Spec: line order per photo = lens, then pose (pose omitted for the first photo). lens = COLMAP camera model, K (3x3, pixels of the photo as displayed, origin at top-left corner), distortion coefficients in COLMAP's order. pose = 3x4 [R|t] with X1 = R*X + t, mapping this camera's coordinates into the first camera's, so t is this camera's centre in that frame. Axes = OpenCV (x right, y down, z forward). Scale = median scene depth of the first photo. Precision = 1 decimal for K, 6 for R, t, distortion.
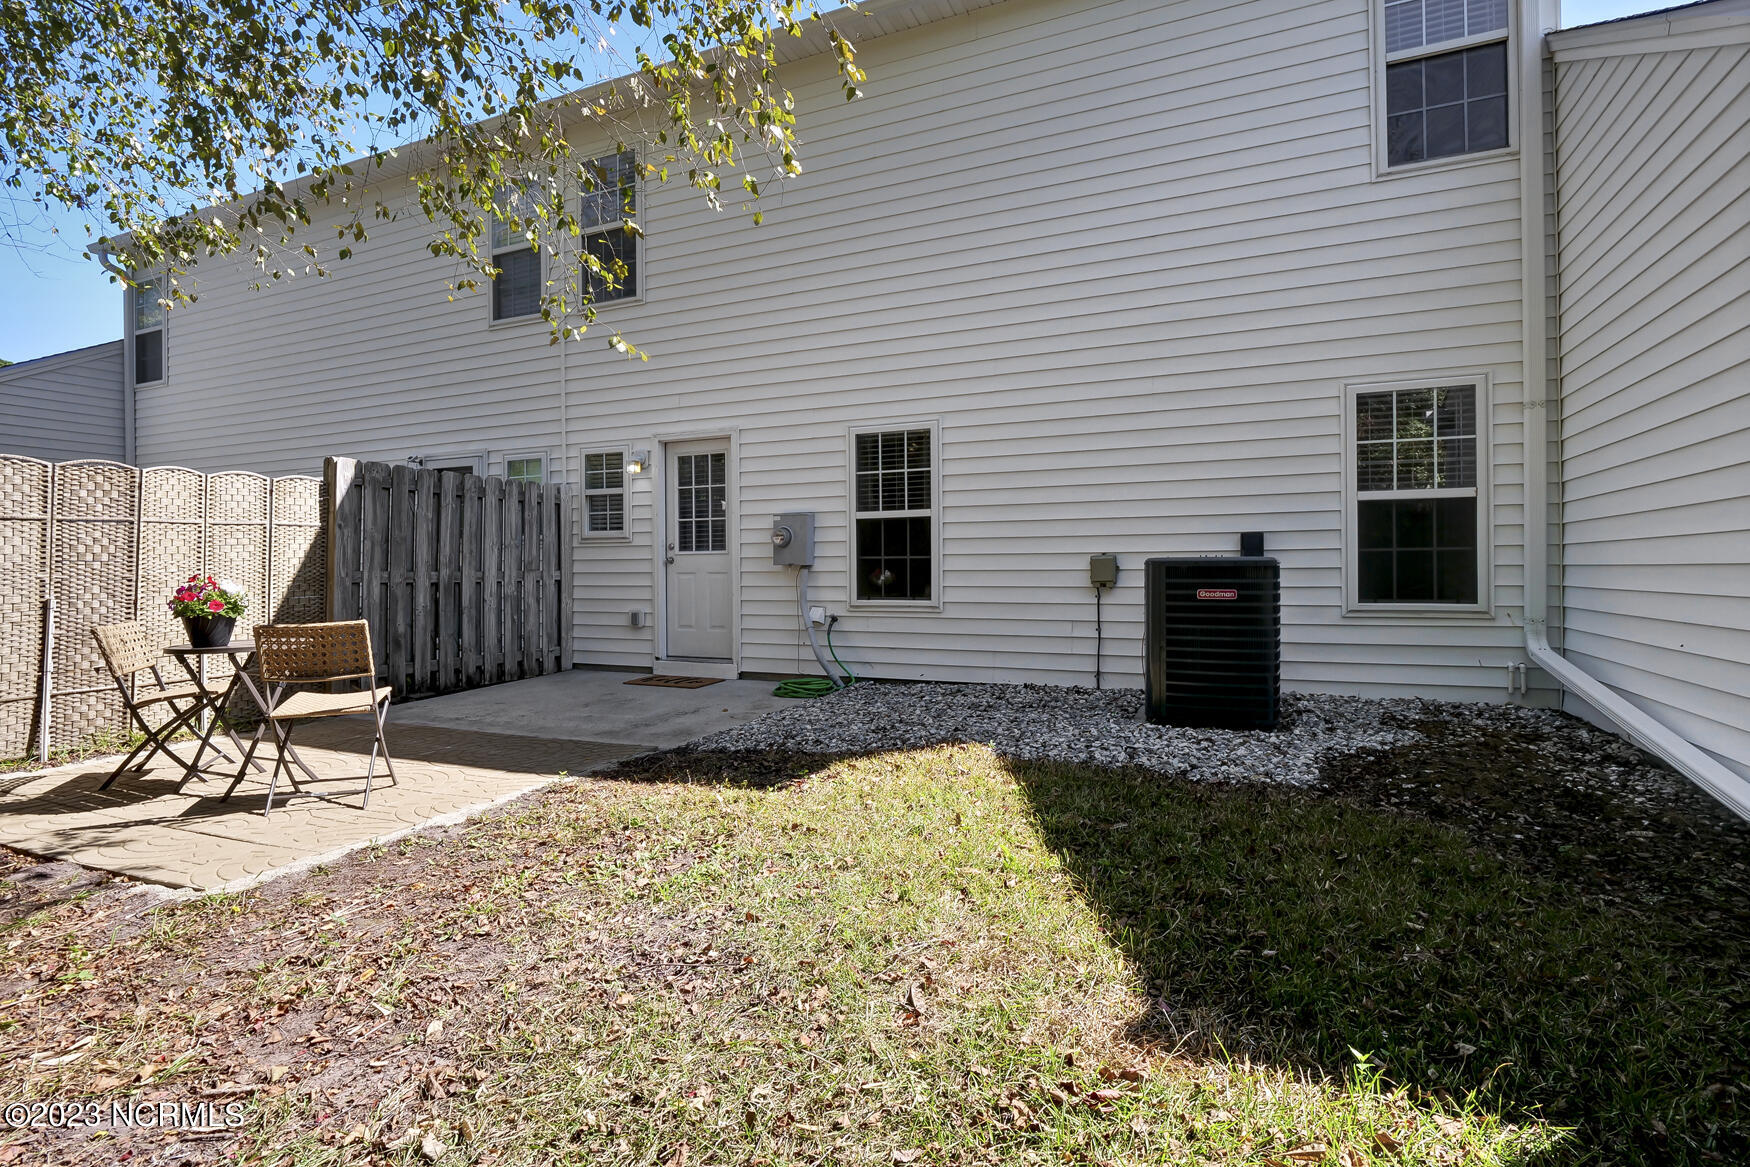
lens RADIAL K [[878.8, 0, 868.1], [0, 878.8, 573.2], [0, 0, 1]] dist [-0.004816, -0.012371]
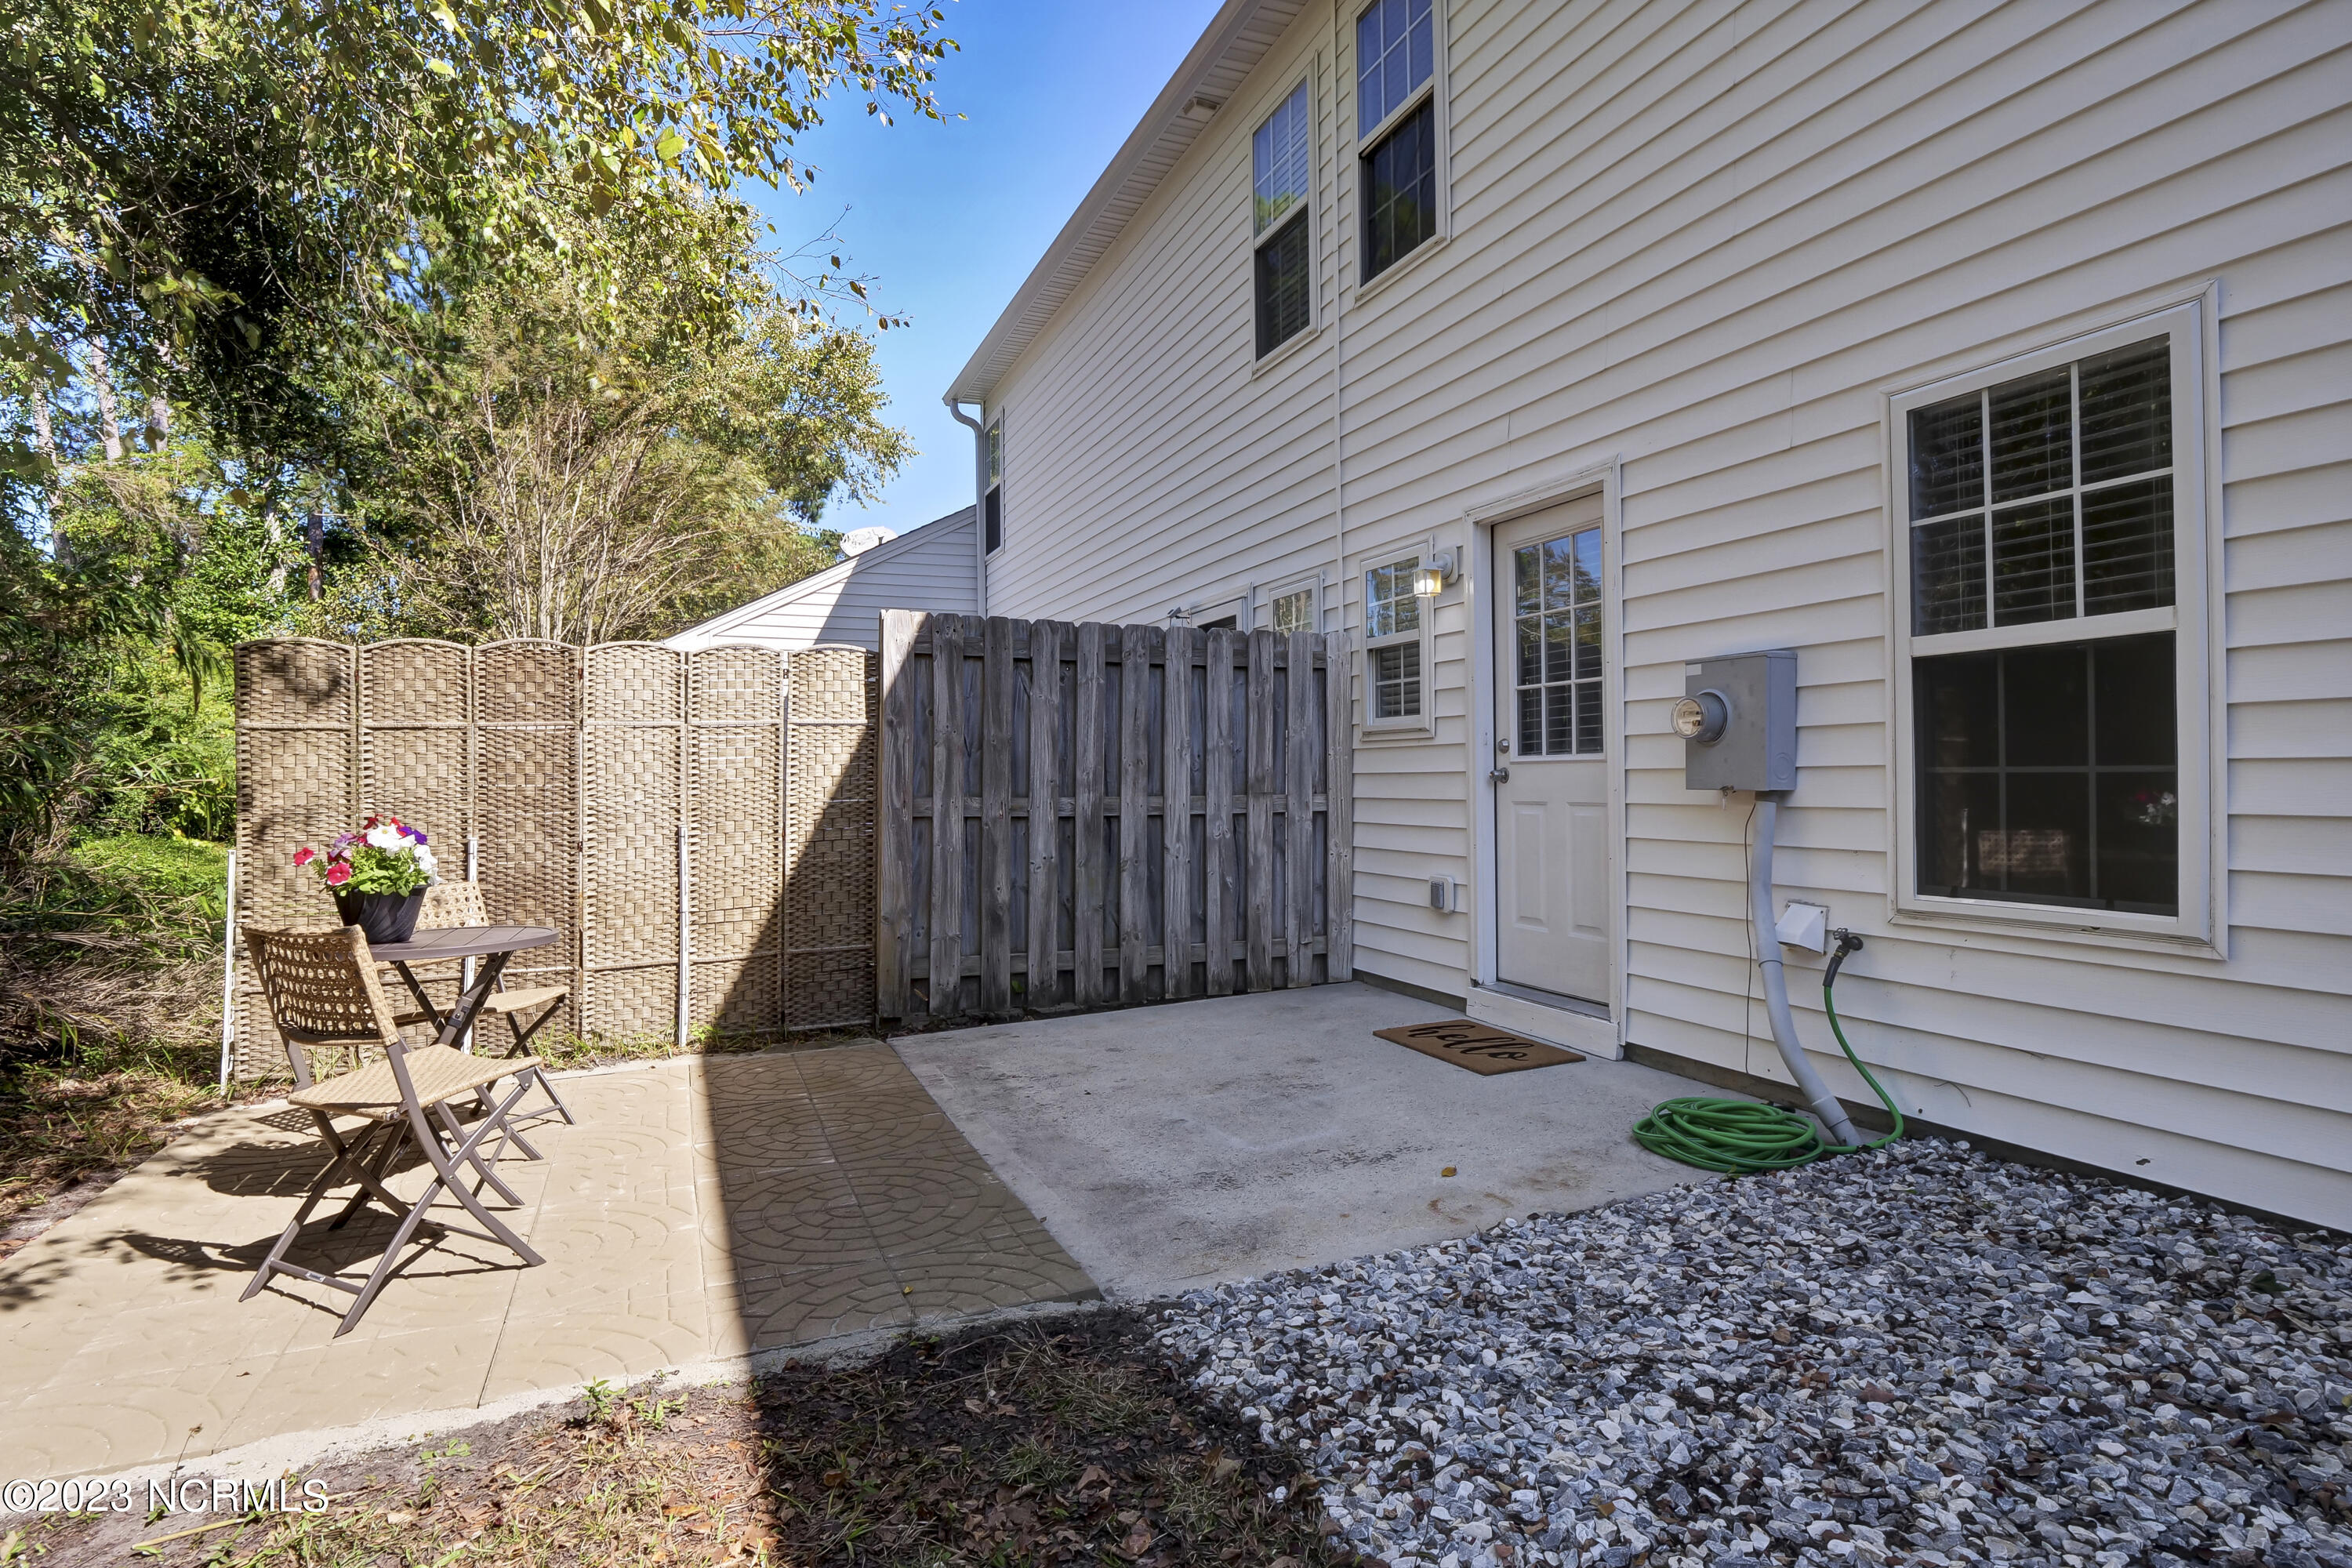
lens RADIAL K [[1214.4, 0, 1158.6], [0, 1214.4, 770.1], [0, 0, 1]] dist [-0.018155, -0.001901]
pose [[0.727727, -0.003731, -0.685857, 0.089981], [-0.001182, 0.999977, -0.006695, -0.013566], [0.685866, 0.005683, 0.727705, 0.434681]]
